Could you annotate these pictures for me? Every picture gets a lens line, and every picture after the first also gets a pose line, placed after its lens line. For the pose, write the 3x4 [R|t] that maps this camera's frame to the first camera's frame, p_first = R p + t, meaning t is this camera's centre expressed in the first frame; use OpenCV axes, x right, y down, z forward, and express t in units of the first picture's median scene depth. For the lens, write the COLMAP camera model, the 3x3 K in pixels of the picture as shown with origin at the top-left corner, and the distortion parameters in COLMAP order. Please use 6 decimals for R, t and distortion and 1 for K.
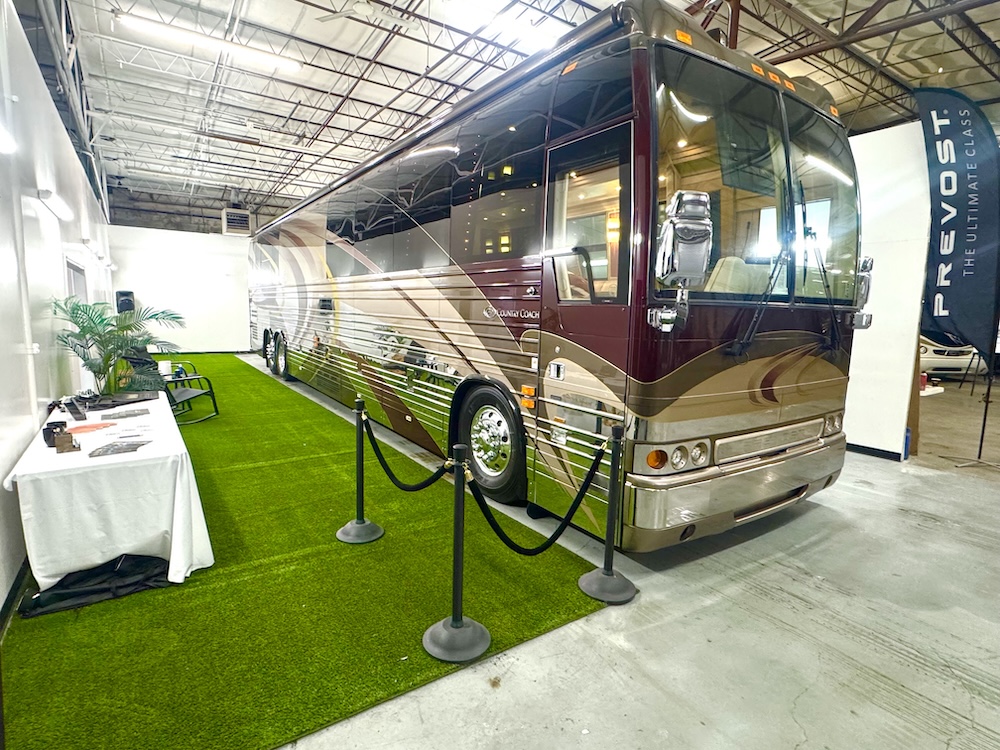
lens RADIAL K [[530.8, 0, 492.3], [0, 530.8, 373.1], [0, 0, 1]] dist [0.005162, -0.001559]
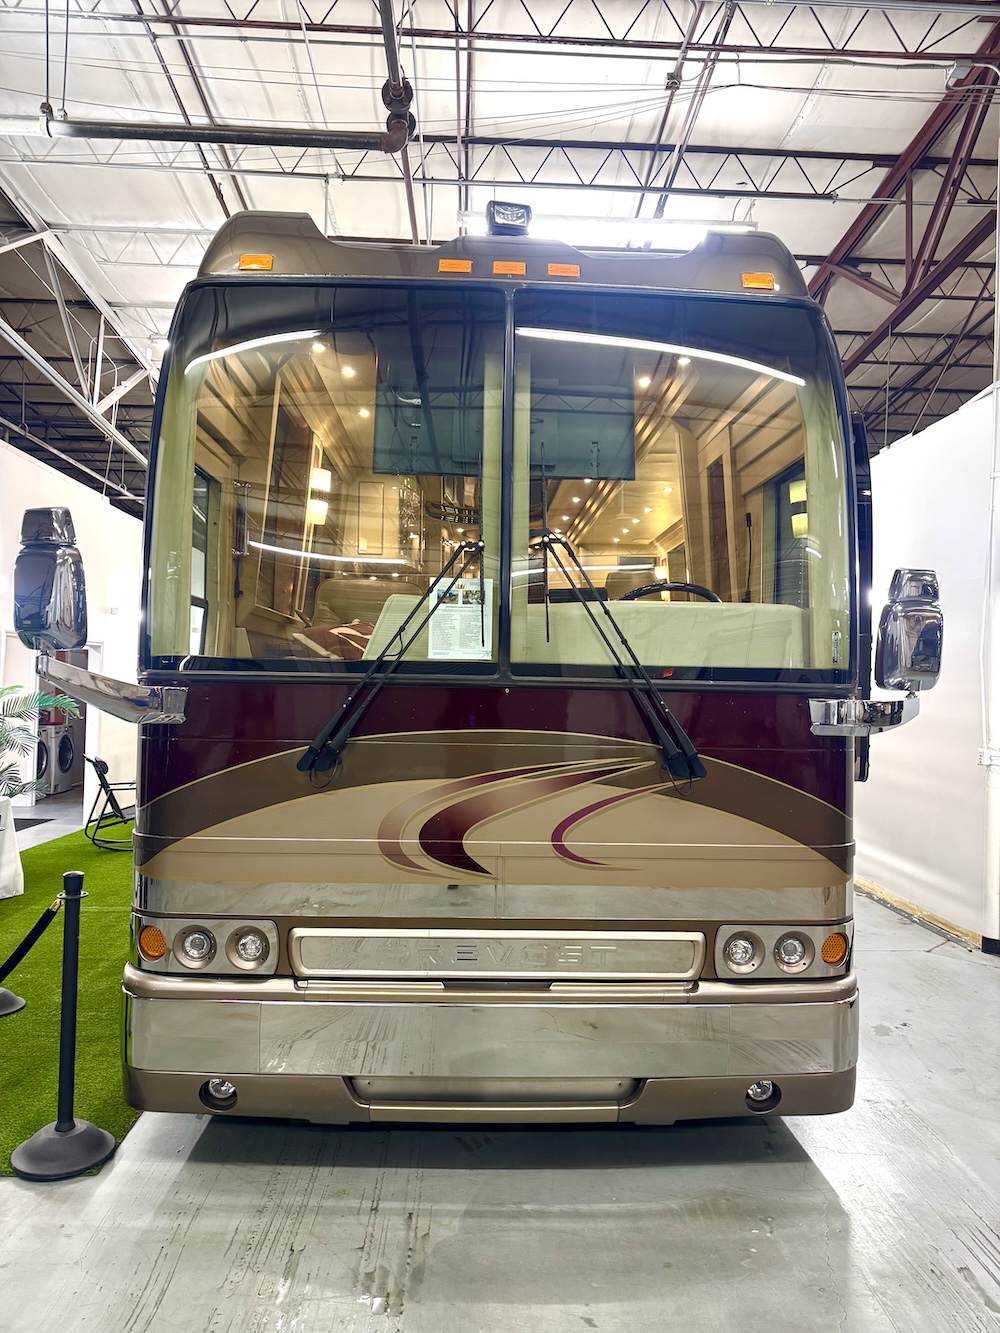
lens RADIAL K [[938.5, 0, 494.3], [0, 938.5, 675.3], [0, 0, 1]] dist [0.065206, -0.072959]
pose [[0.845592, -0.017492, -0.533544, 1.085040], [-0.069661, 0.987301, -0.142770, -0.003376], [0.529266, 0.157893, 0.833635, 0.263064]]
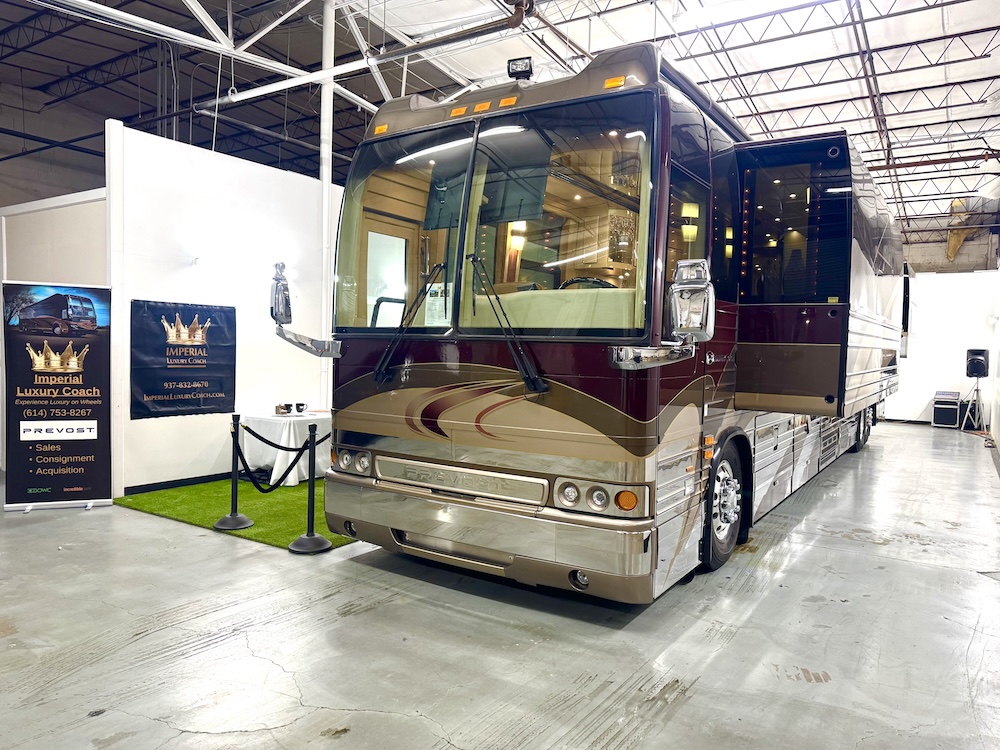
lens RADIAL K [[704.1, 0, 493.9], [0, 704.1, 374.0], [0, 0, 1]] dist [0.065206, -0.072959]
pose [[0.372402, 0.016701, -0.927921, 1.856724], [-0.140642, 0.989306, -0.038638, -0.022070], [0.917353, 0.144893, 0.370769, 0.633988]]
